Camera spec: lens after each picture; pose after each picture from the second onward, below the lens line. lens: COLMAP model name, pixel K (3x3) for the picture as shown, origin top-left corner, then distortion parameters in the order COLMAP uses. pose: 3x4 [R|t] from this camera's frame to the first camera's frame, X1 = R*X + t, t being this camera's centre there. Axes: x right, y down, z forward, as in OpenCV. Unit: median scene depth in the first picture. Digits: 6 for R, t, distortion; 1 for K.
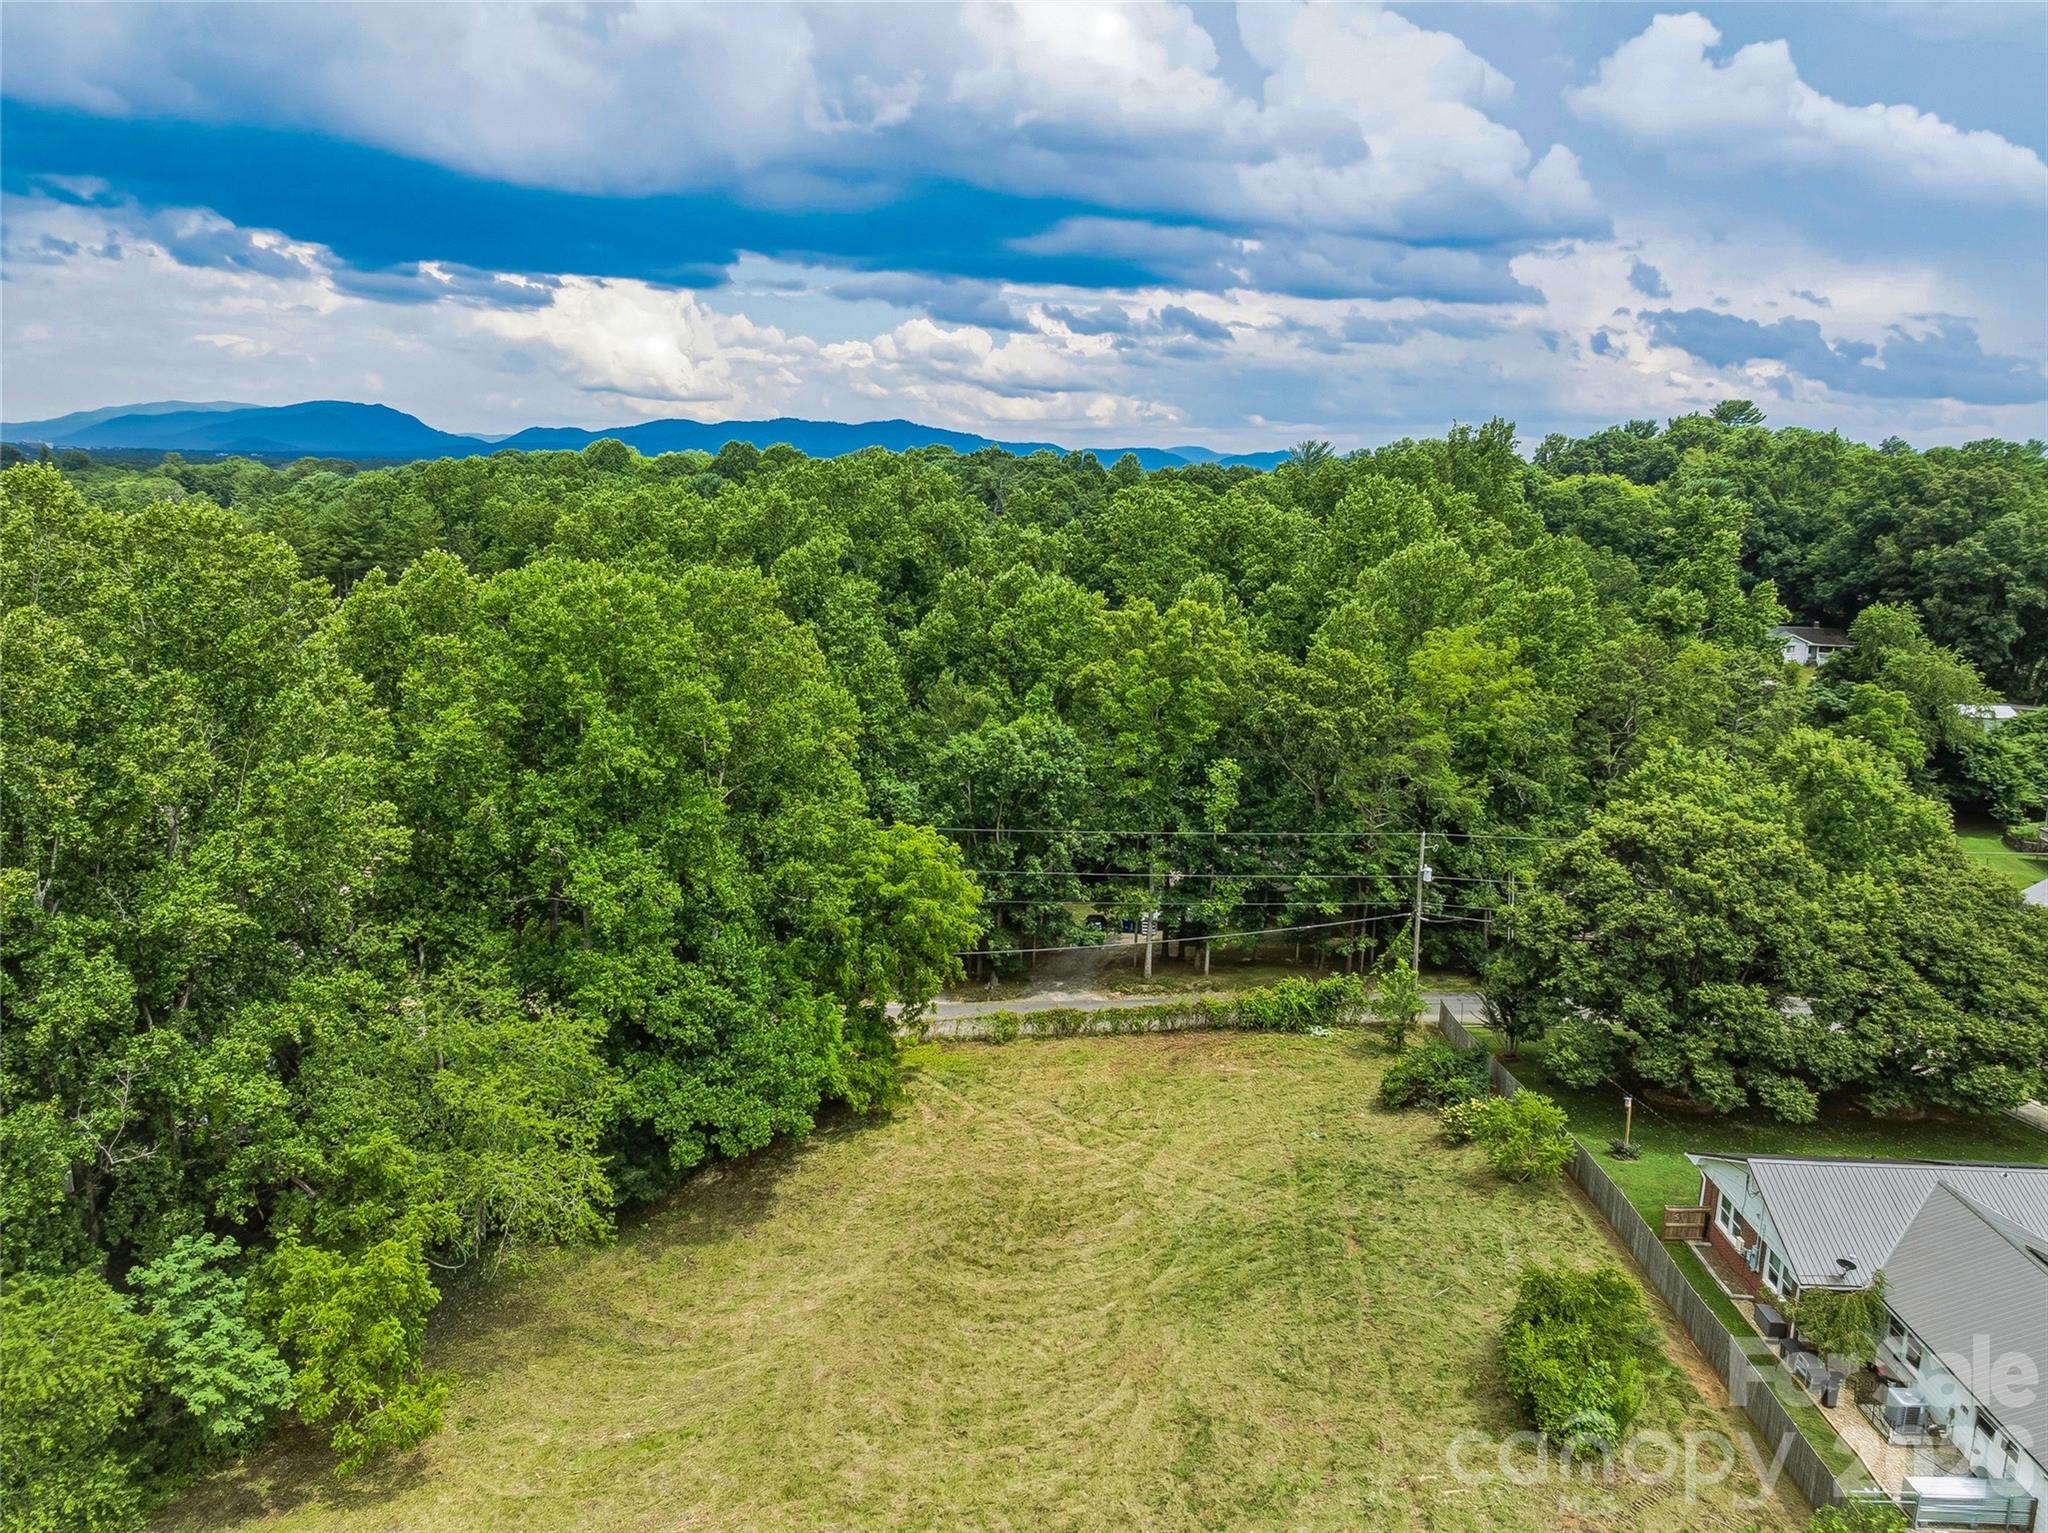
lens RADIAL K [[1535.8, 0, 1027.3], [0, 1535.8, 762.7], [0, 0, 1]] dist [-0.016099, 0.009786]
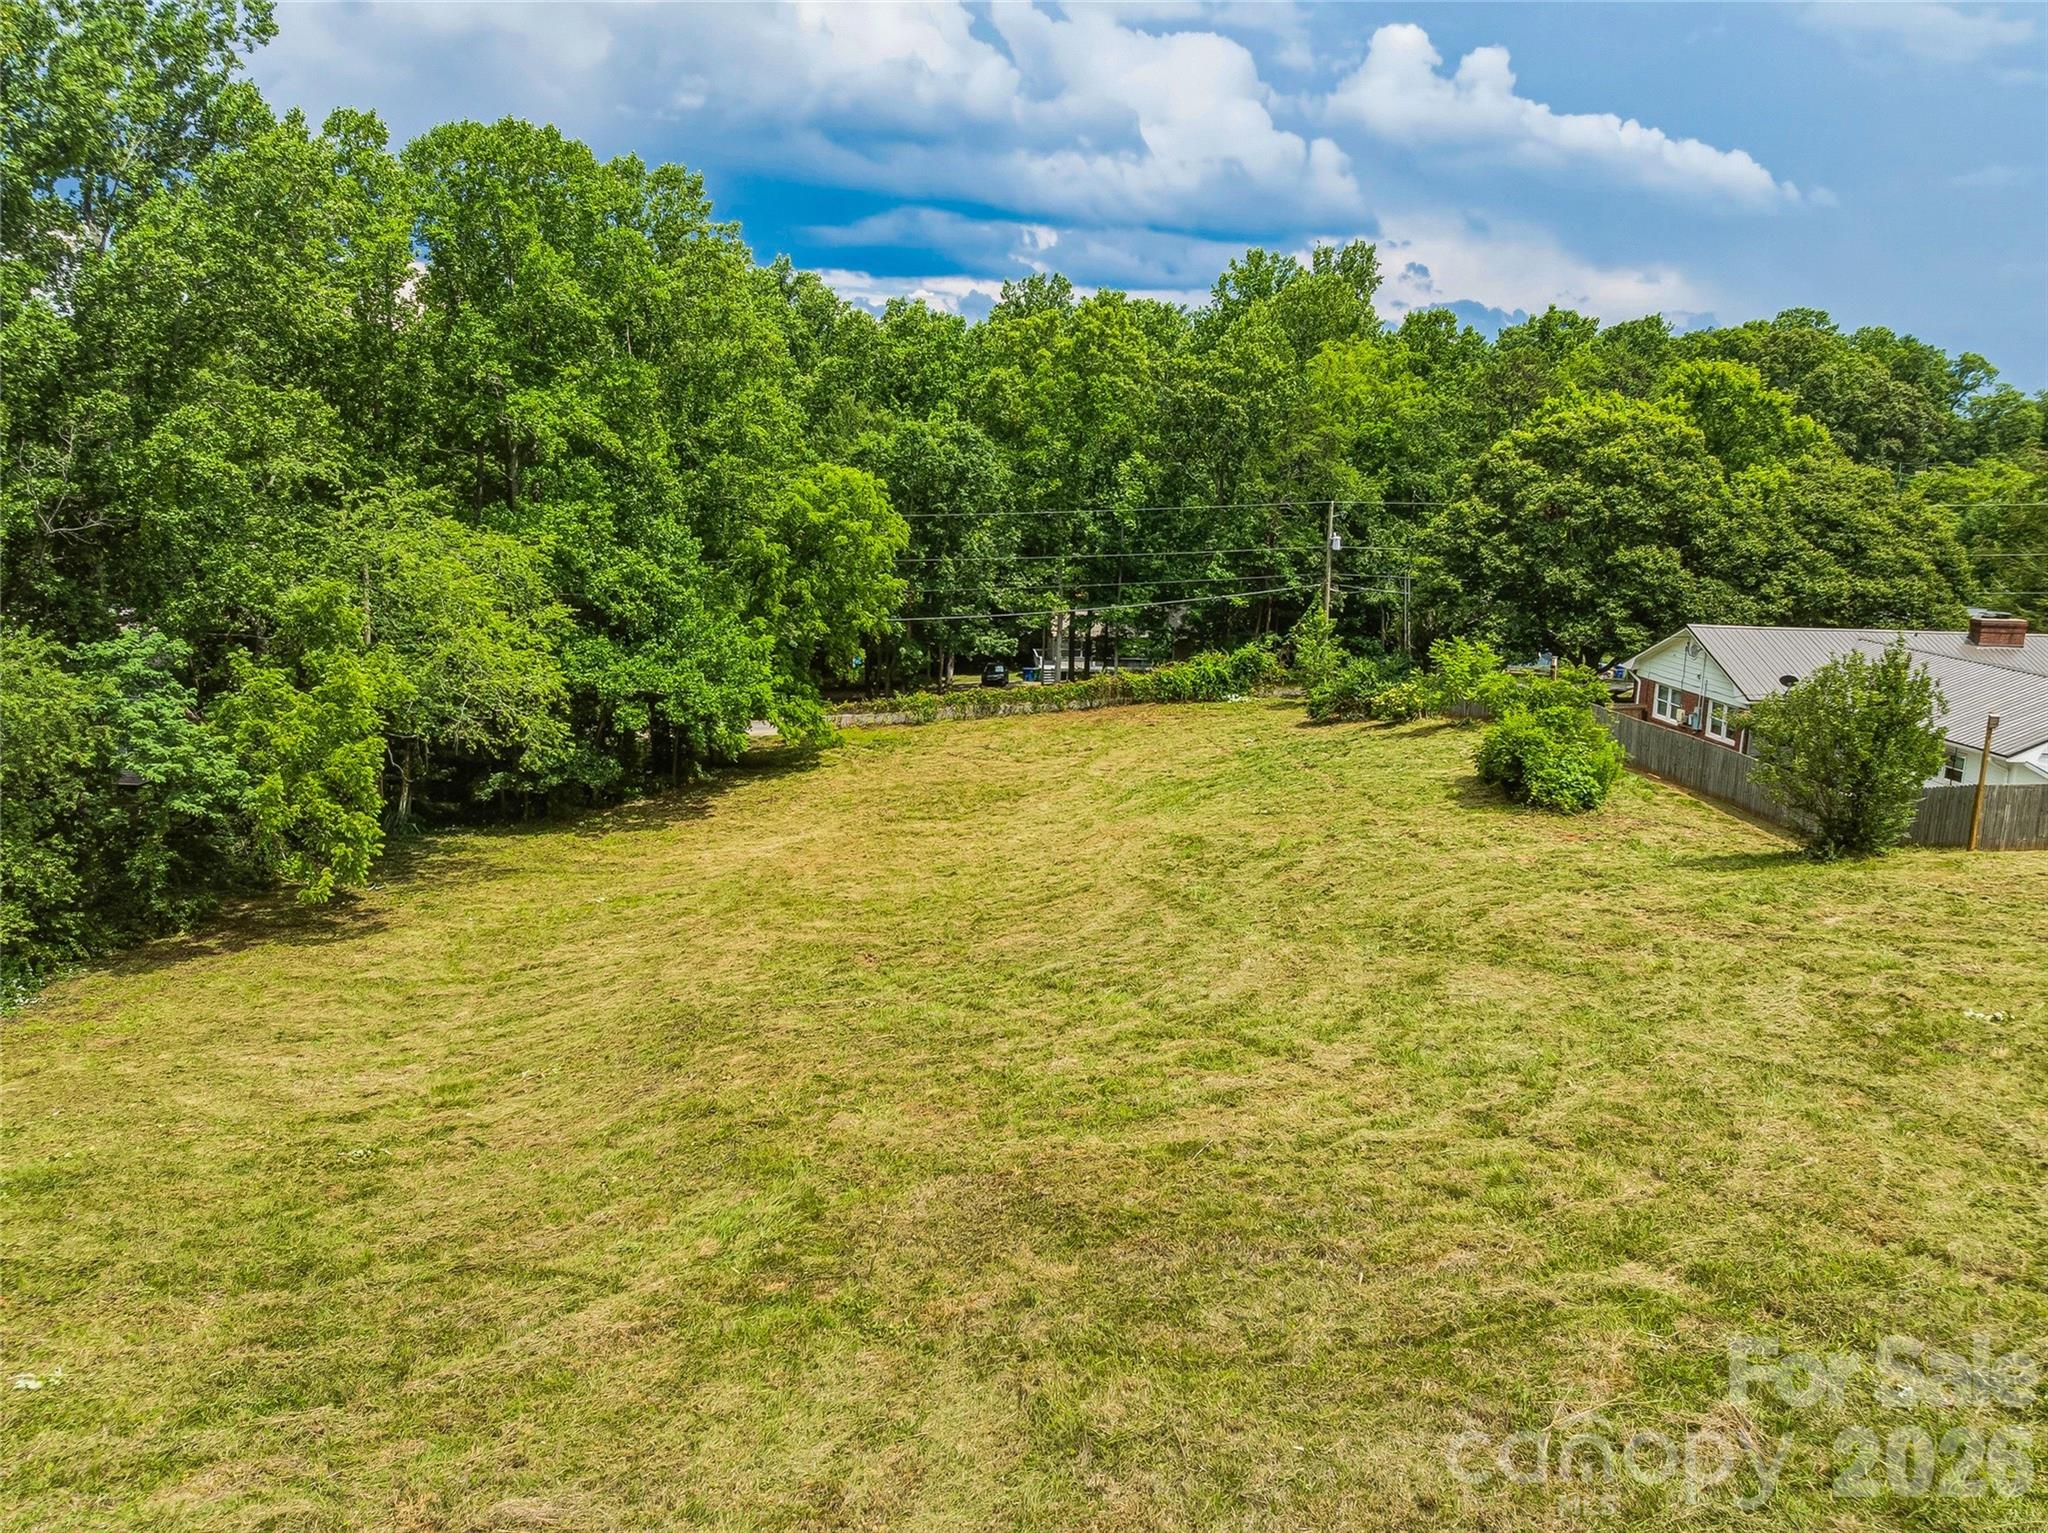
lens RADIAL K [[1535.8, 0, 1025.6], [0, 1535.8, 772.5], [0, 0, 1]] dist [-0.016099, 0.009786]
pose [[0.993971, -0.019534, 0.107892, -0.070818], [0.019825, 0.999802, -0.001622, 0.265932], [-0.107839, 0.003751, 0.994161, 0.004349]]
